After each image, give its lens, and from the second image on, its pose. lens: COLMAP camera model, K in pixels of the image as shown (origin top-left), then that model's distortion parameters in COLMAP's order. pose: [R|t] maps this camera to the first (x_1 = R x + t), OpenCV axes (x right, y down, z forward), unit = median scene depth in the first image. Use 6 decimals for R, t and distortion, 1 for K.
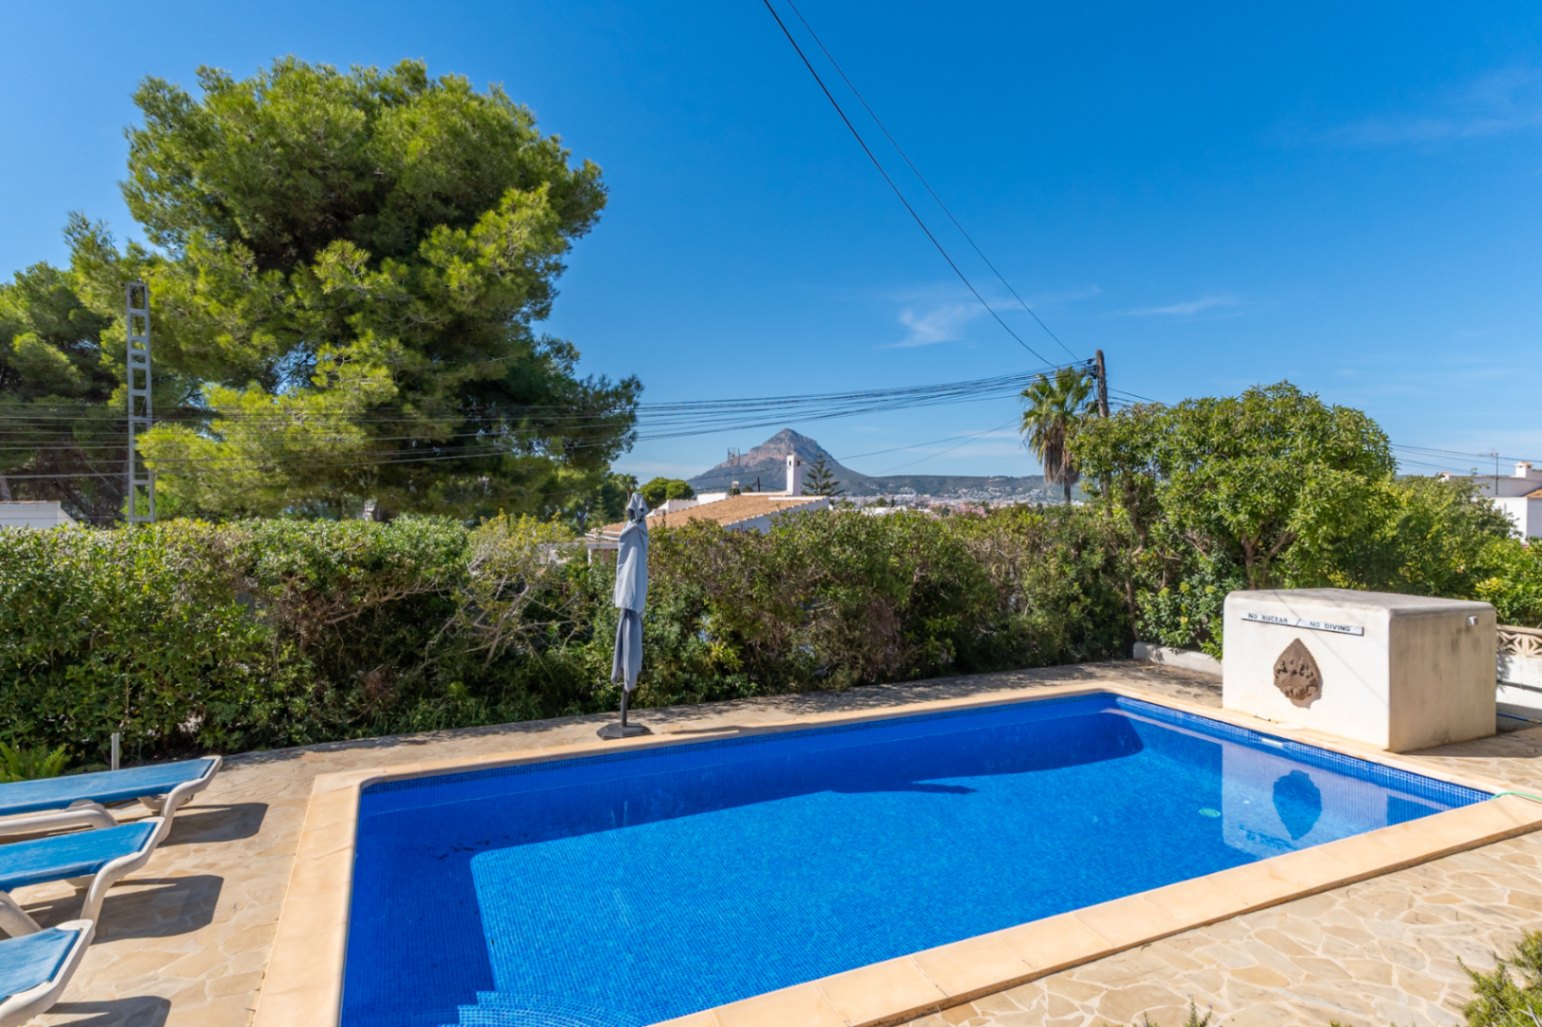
lens RADIAL K [[831.5, 0, 770.1], [0, 831.5, 511.1], [0, 0, 1]] dist [0.018058, -0.010512]
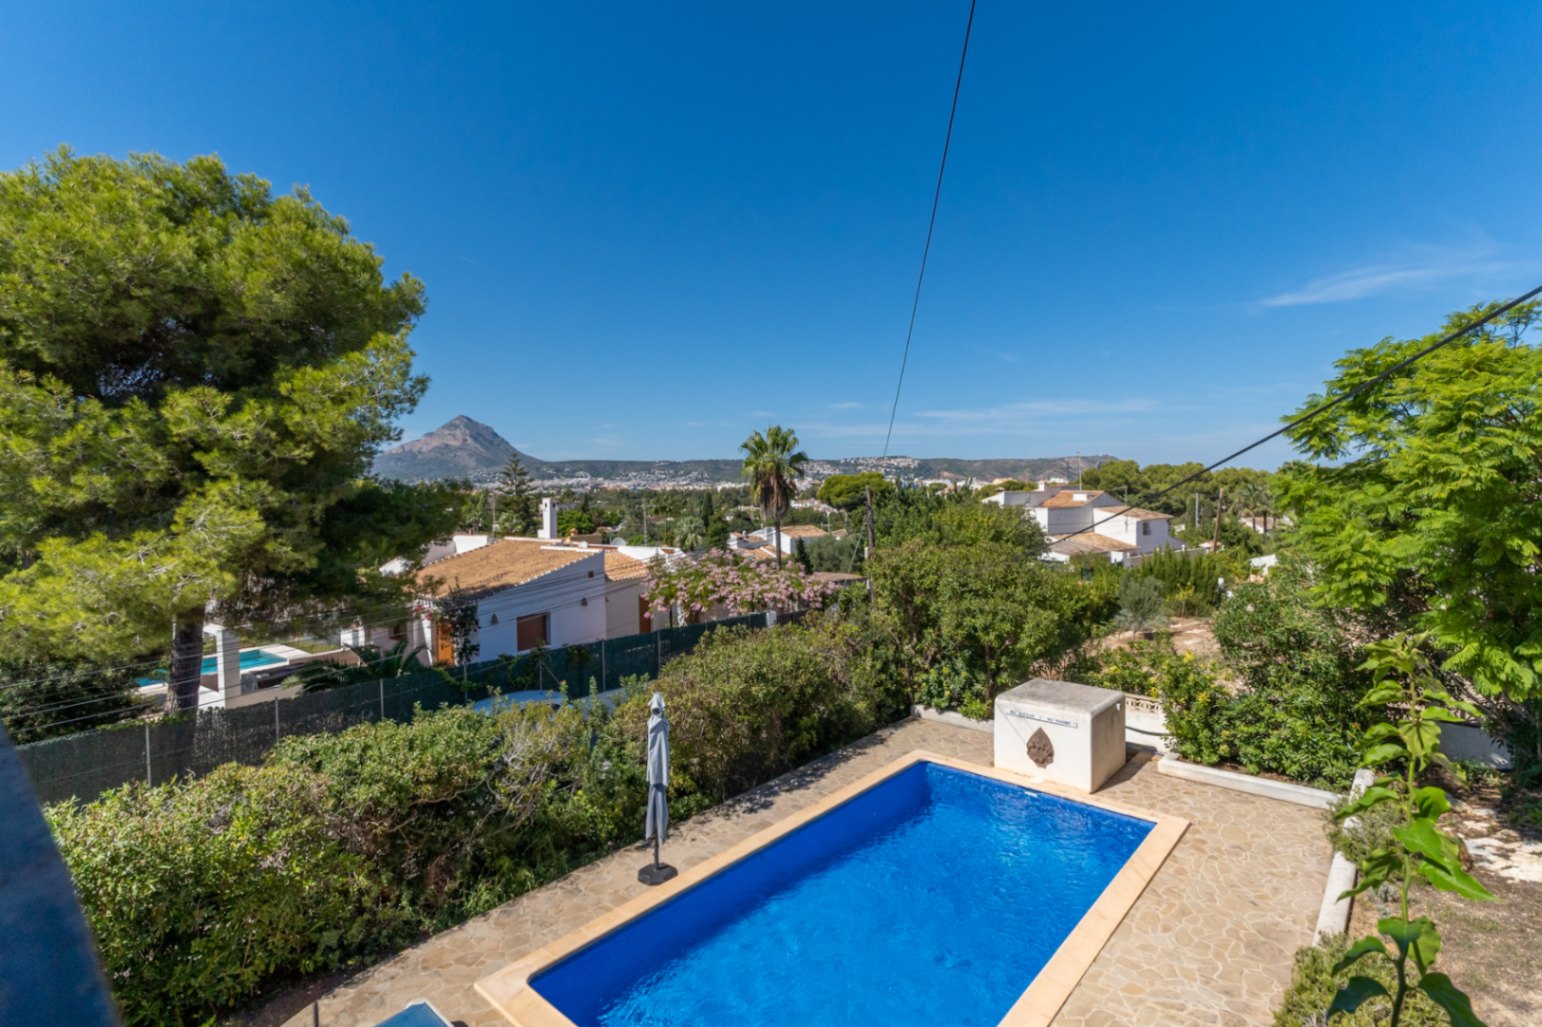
lens RADIAL K [[747.6, 0, 768.6], [0, 747.6, 513.2], [0, 0, 1]] dist [0.002010, 0.000461]
pose [[0.917841, -0.031915, 0.395663, -0.340929], [0.020659, 0.999252, 0.032677, -0.254996], [-0.396410, -0.021818, 0.917814, -0.118119]]
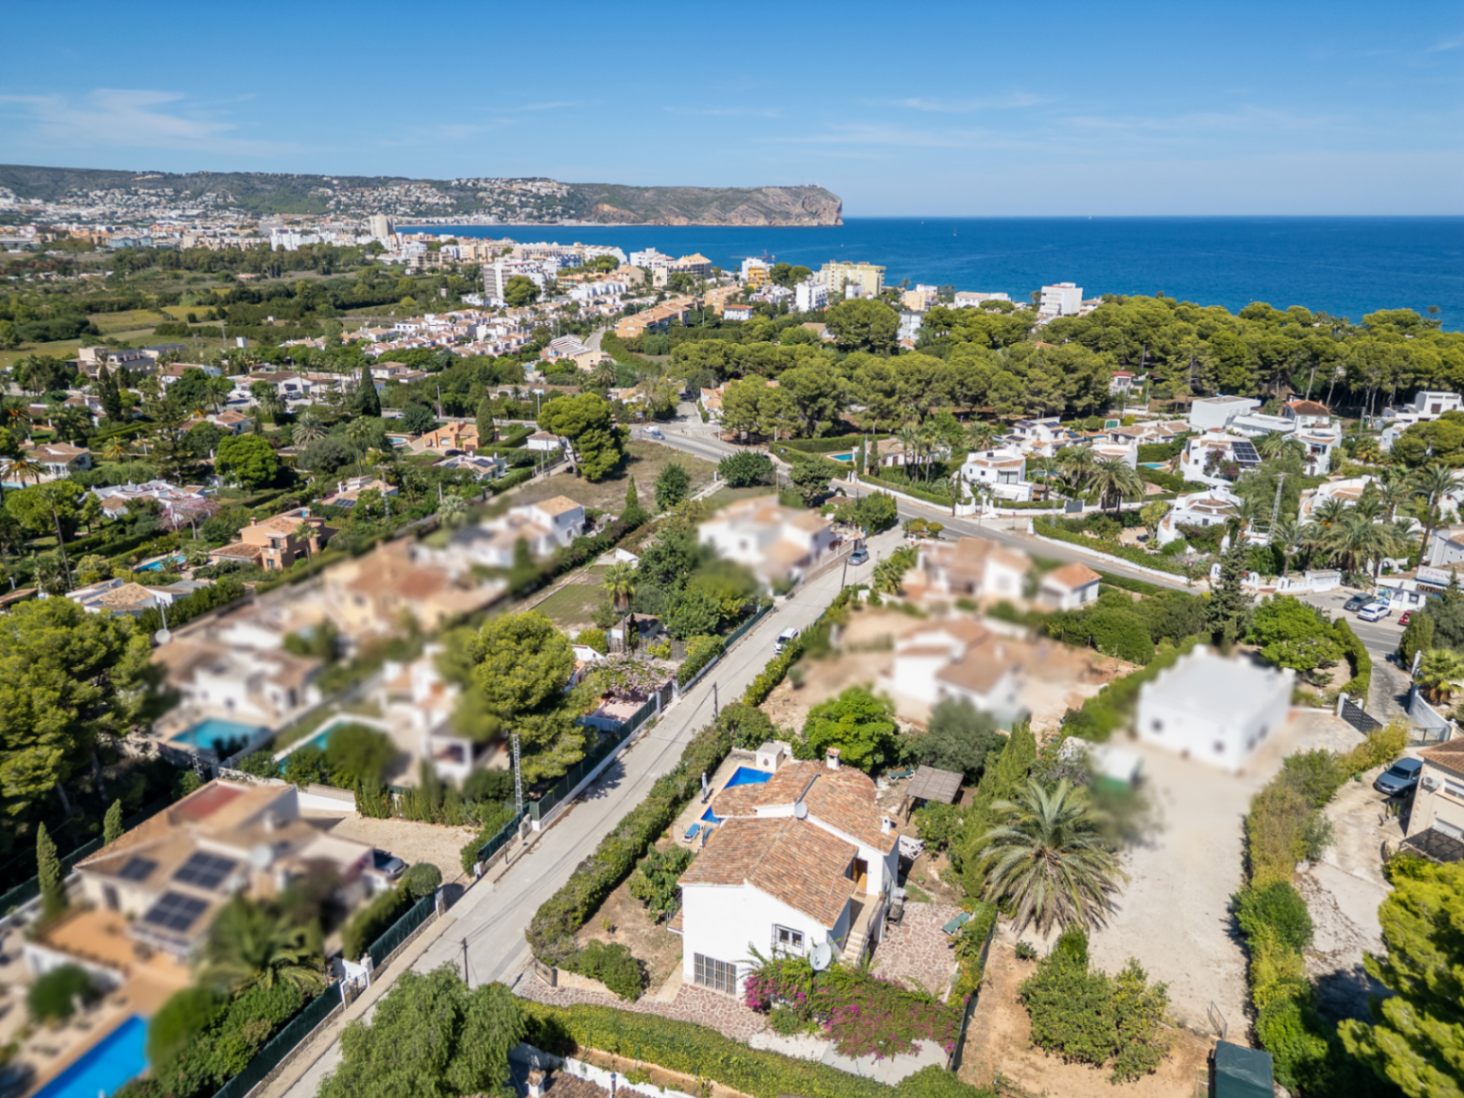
lens RADIAL K [[1034.1, 0, 728.2], [0, 1034.1, 551.2], [0, 0, 1]] dist [0.076949, -0.092248]
pose [[0.728736, -0.219402, 0.648696, -4.393959], [0.007726, 0.949859, 0.312583, -3.791704], [-0.684752, -0.222778, 0.693891, -4.073237]]
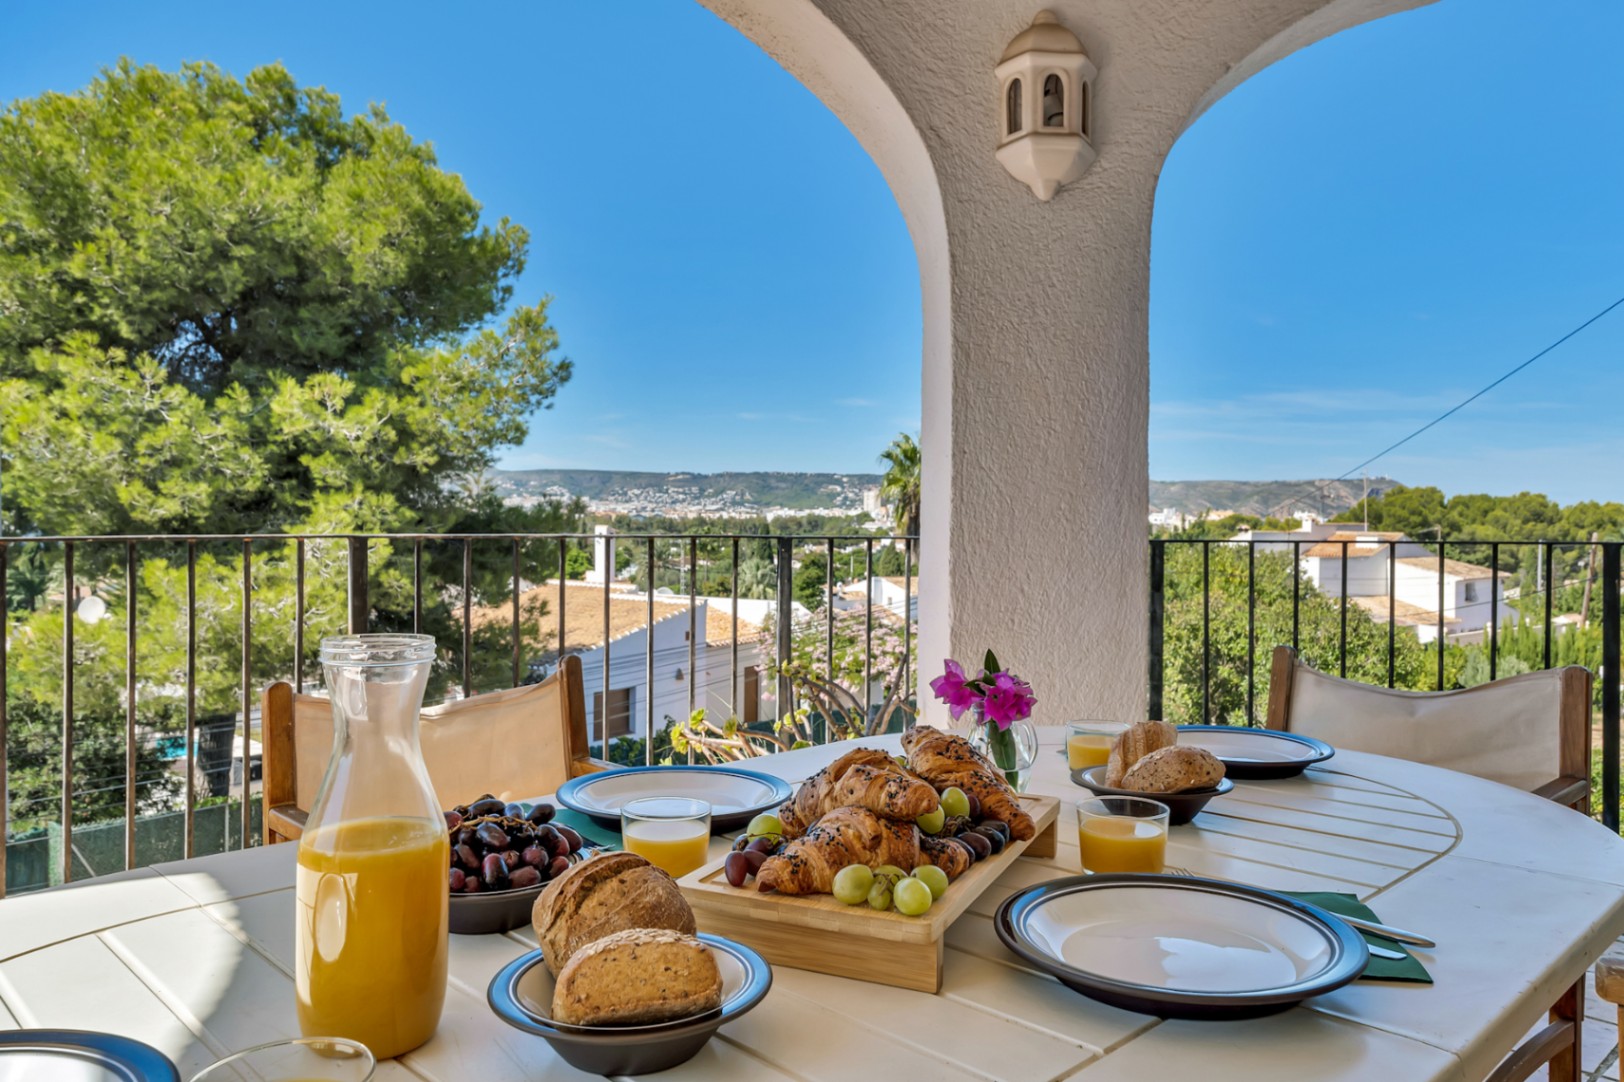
lens RADIAL K [[1169.6, 0, 808.3], [0, 1169.6, 524.1], [0, 0, 1]] dist [0.005152, -0.001393]
pose [[0.929770, -0.000592, 0.368140, -0.673970], [-0.000965, 0.999991, 0.004045, -0.252821], [-0.368139, -0.004116, 0.929762, -0.248213]]
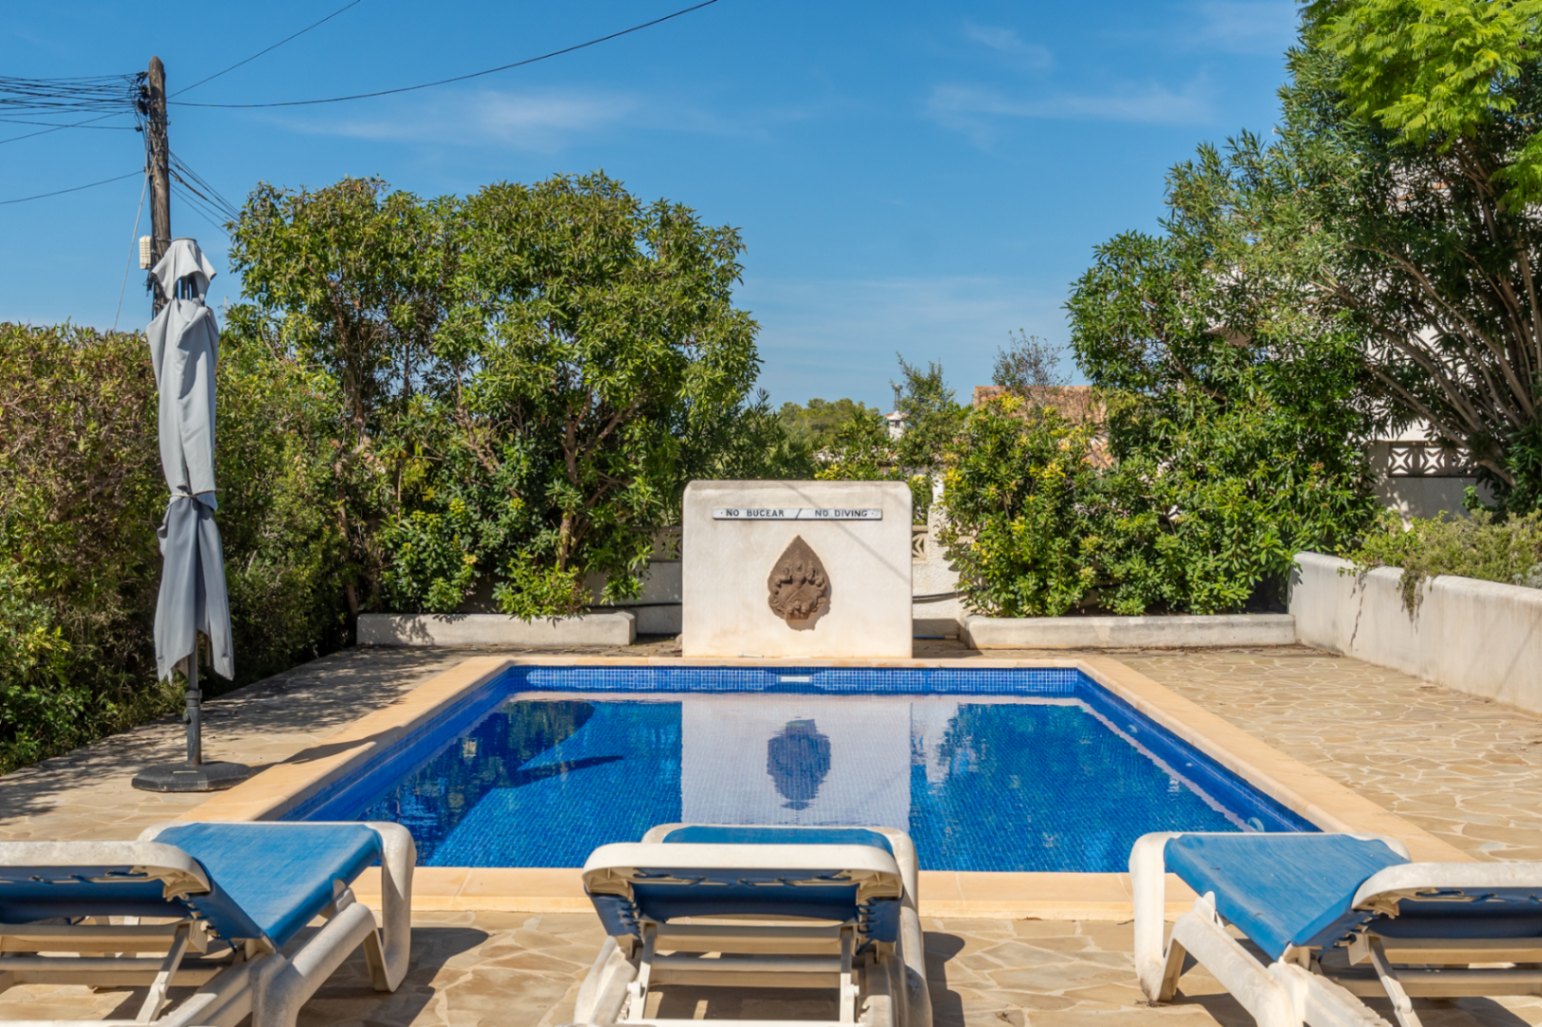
lens RADIAL K [[2104.7, 0, 776.7], [0, 2104.7, 514.1], [0, 0, 1]] dist [0.005892, 0.015040]
pose [[0.427168, -0.014375, 0.904058, -0.764134], [0.006600, 0.999897, 0.012780, 0.082976], [-0.904148, 0.000508, 0.427219, 0.181639]]
